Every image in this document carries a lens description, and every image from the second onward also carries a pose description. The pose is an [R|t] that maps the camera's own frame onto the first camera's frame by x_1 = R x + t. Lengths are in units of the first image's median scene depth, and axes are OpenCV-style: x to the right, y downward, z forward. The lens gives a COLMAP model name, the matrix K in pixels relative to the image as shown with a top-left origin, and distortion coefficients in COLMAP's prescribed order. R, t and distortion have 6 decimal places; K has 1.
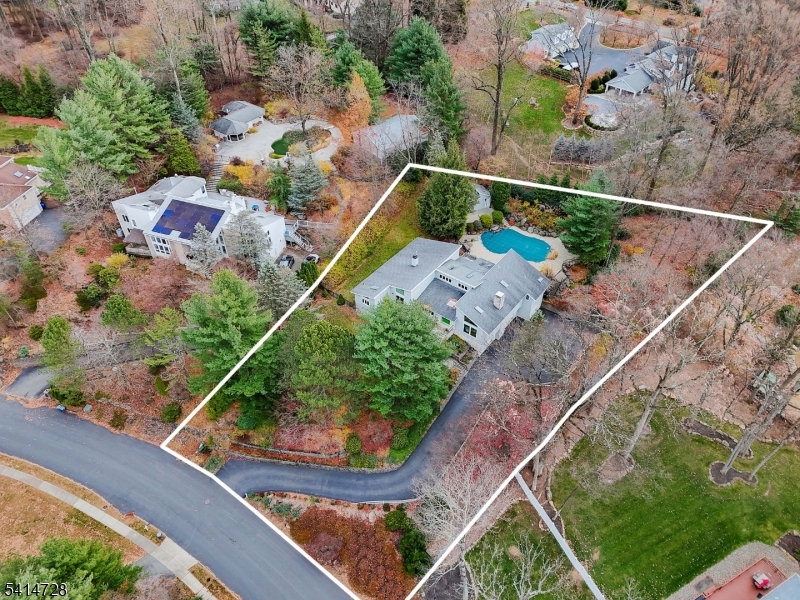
lens RADIAL K [[581.2, 0, 393.1], [0, 581.2, 300.2], [0, 0, 1]] dist [0.062884, -0.059652]
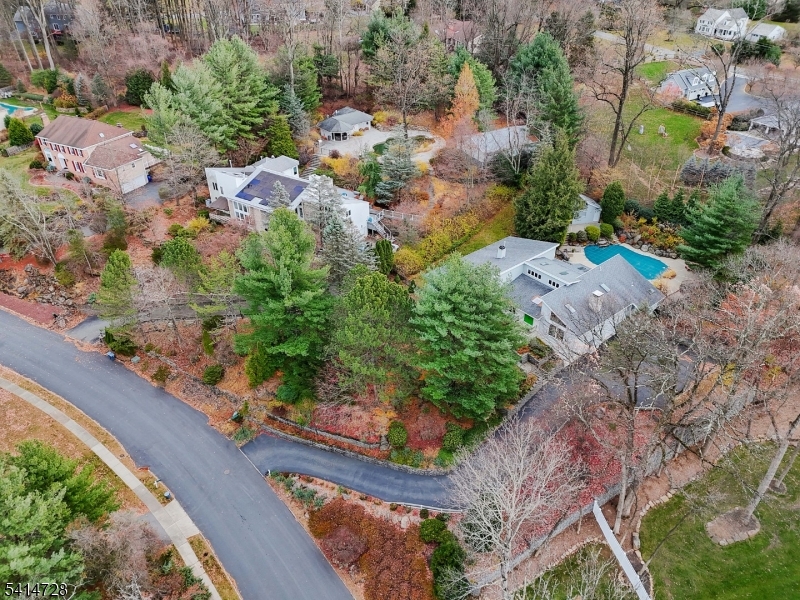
lens RADIAL K [[581.2, 0, 393.1], [0, 581.2, 300.2], [0, 0, 1]] dist [0.062884, -0.059652]
pose [[0.974474, 0.124329, -0.186928, 0.052961], [-0.151167, 0.978981, -0.136914, 0.153724], [0.165977, 0.161676, 0.972786, 0.126319]]
